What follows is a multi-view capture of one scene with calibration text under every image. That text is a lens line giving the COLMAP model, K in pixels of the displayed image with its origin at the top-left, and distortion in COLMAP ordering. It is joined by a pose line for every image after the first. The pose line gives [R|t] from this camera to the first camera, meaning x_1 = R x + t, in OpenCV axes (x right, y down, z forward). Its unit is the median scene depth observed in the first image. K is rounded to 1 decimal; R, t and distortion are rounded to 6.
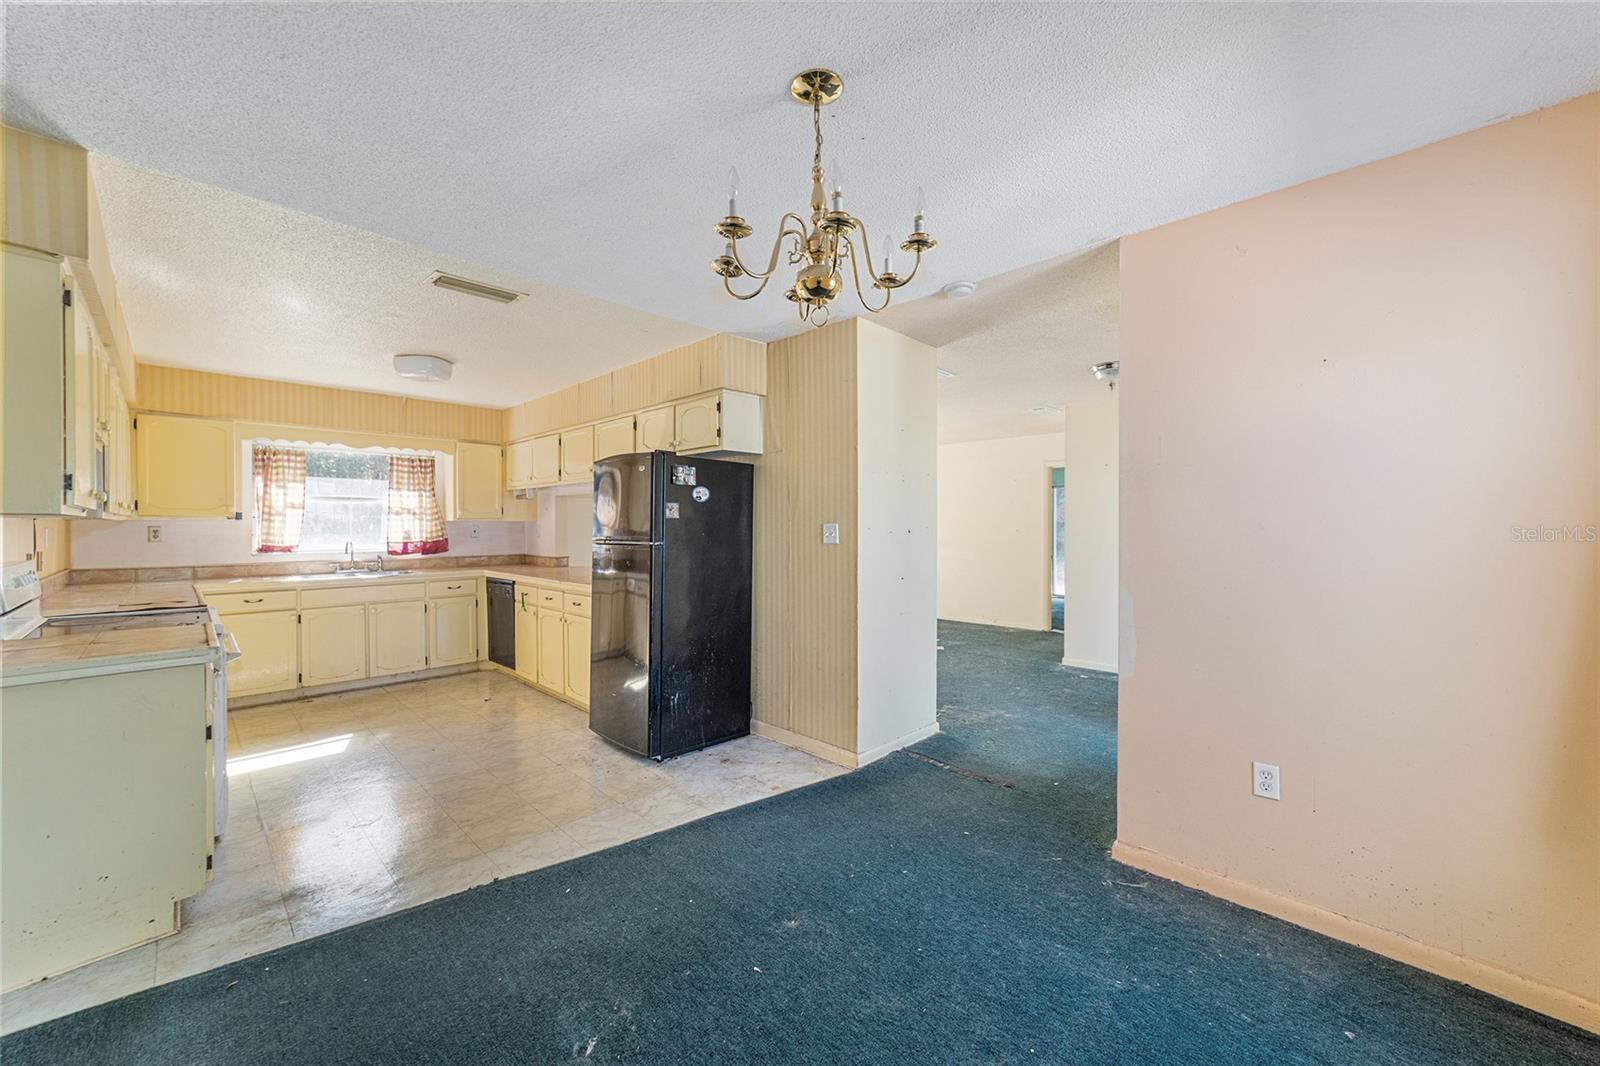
lens RADIAL K [[613.0, 0, 794.9], [0, 613.0, 527.9], [0, 0, 1]] dist [-0.006256, 0.001059]
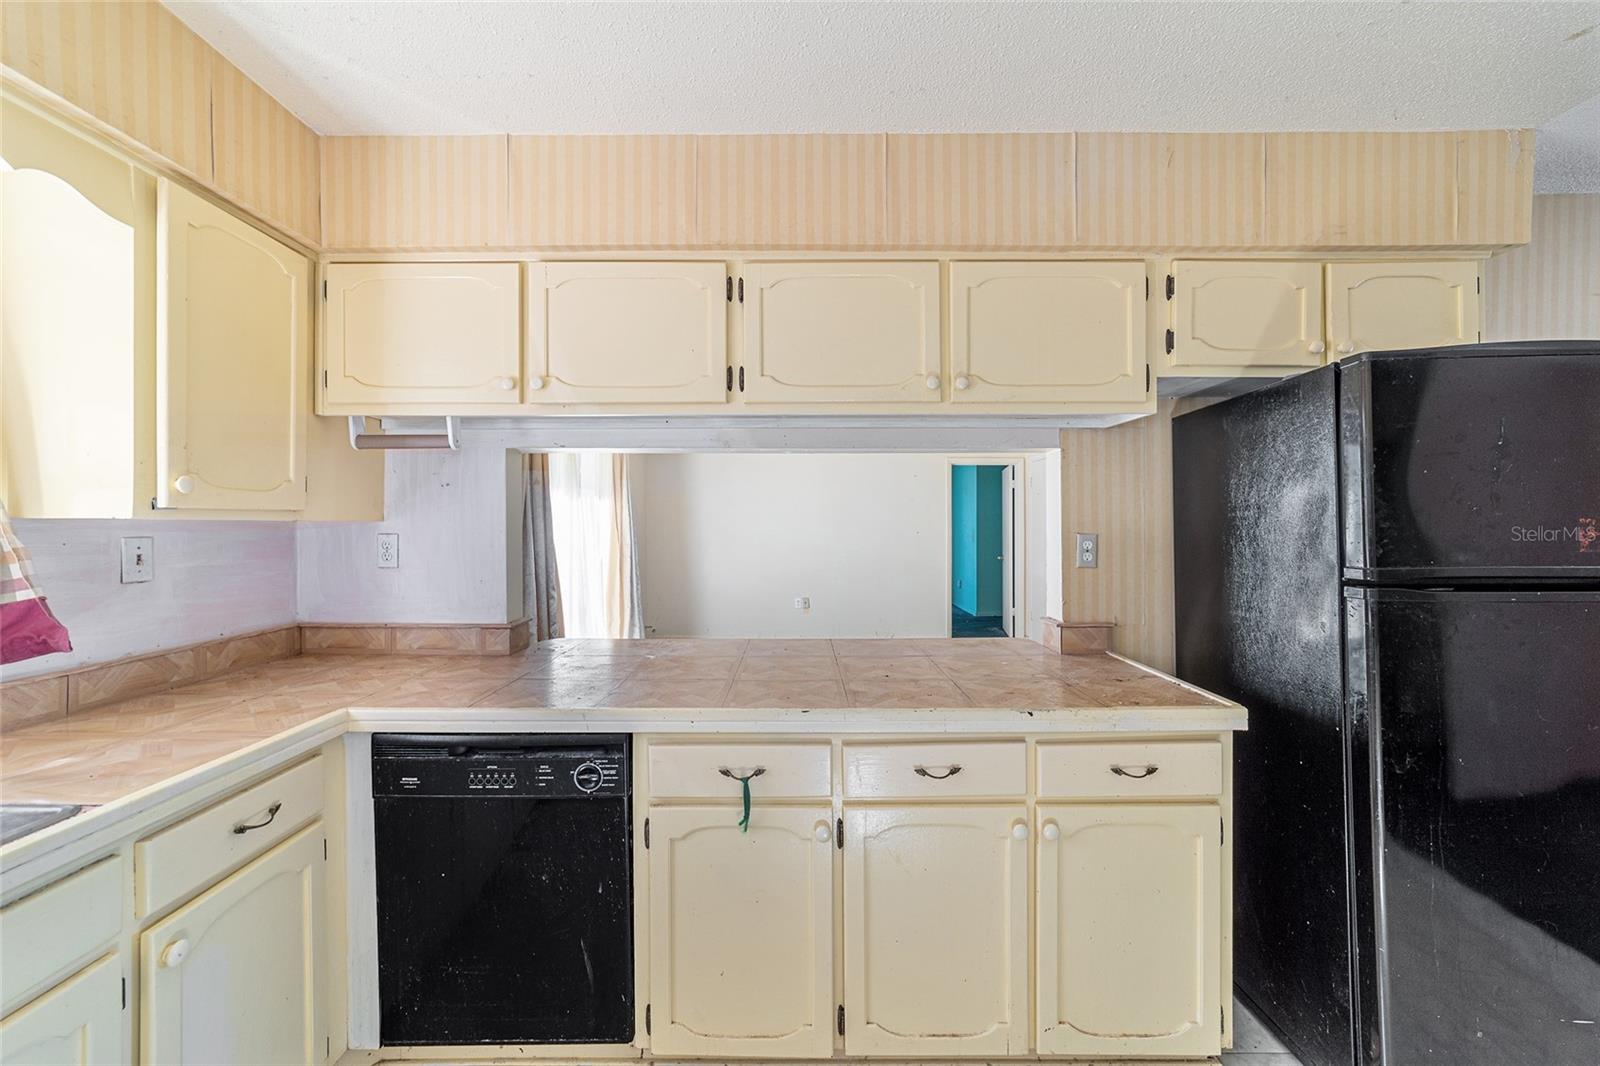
lens RADIAL K [[613.0, 0, 796.7], [0, 613.0, 529.6], [0, 0, 1]] dist [-0.006256, 0.001059]
pose [[0.716009, 0.003717, 0.698082, -0.615355], [0.000453, 0.999983, -0.005788, -0.005792], [-0.698091, 0.004460, 0.715995, 0.757741]]
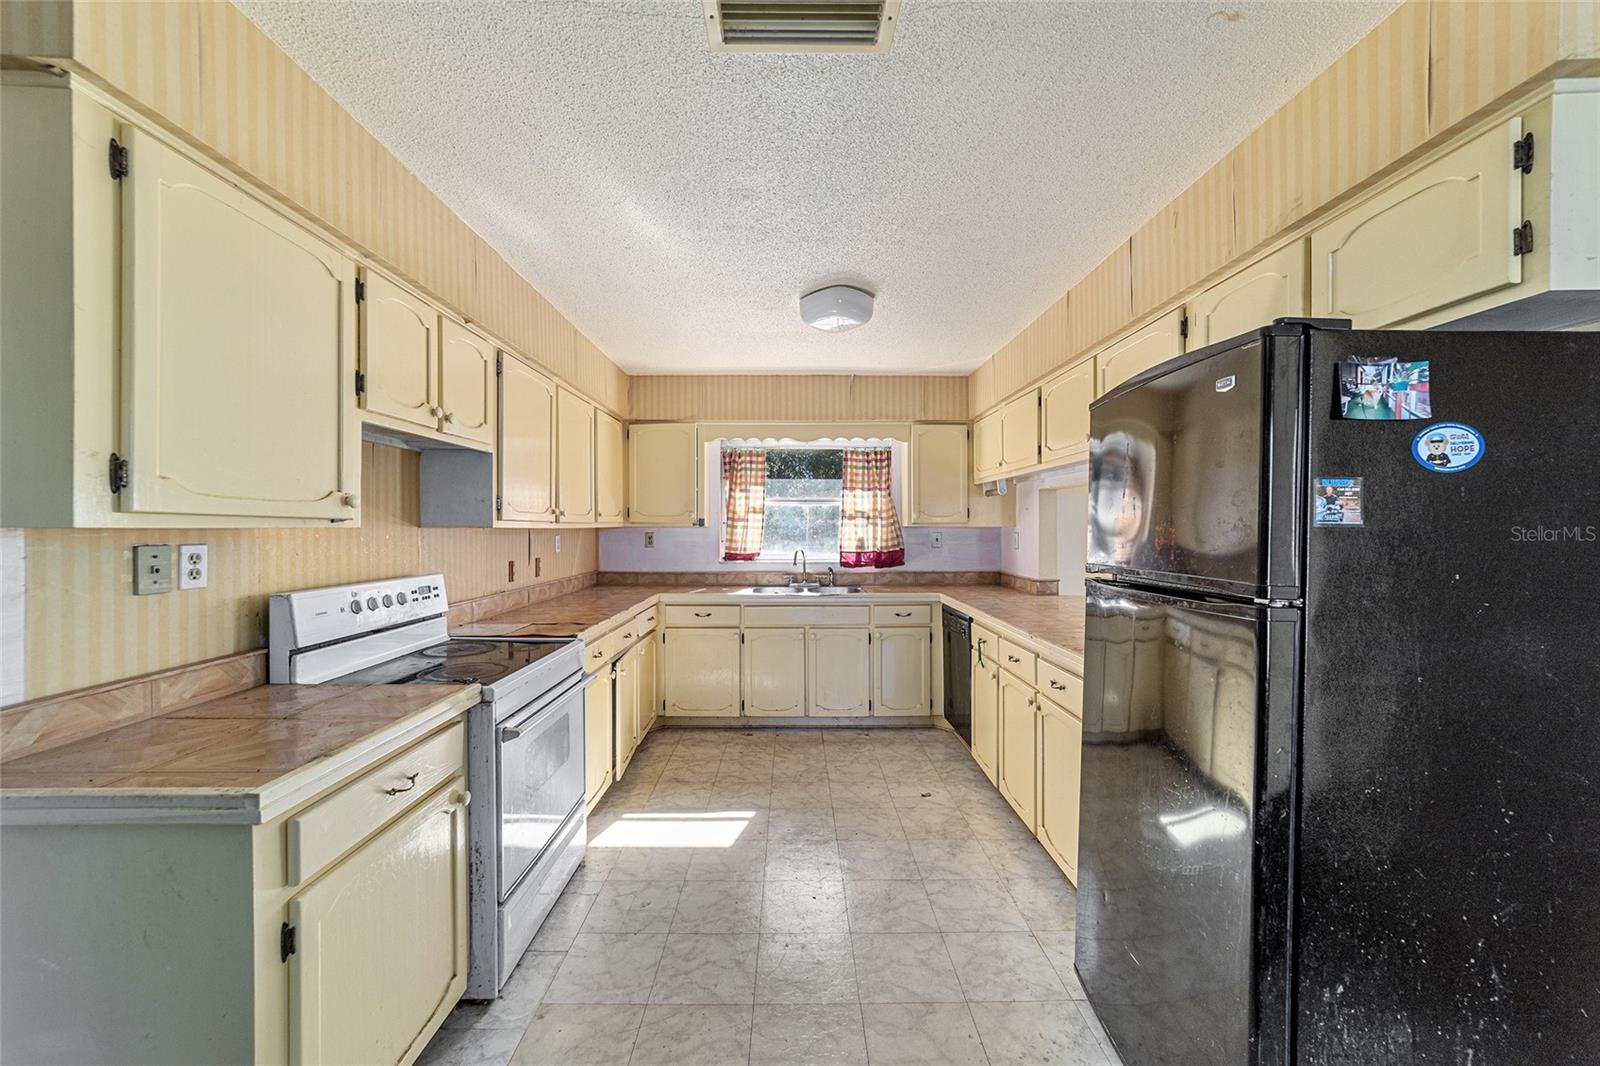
lens RADIAL K [[613.0, 0, 796.3], [0, 613.0, 528.3], [0, 0, 1]] dist [-0.006256, 0.001059]
pose [[0.706569, 0.002625, -0.707639, -0.120644], [-0.004192, 0.999991, -0.000476, -0.009228], [0.707632, 0.003302, 0.706574, 0.396318]]
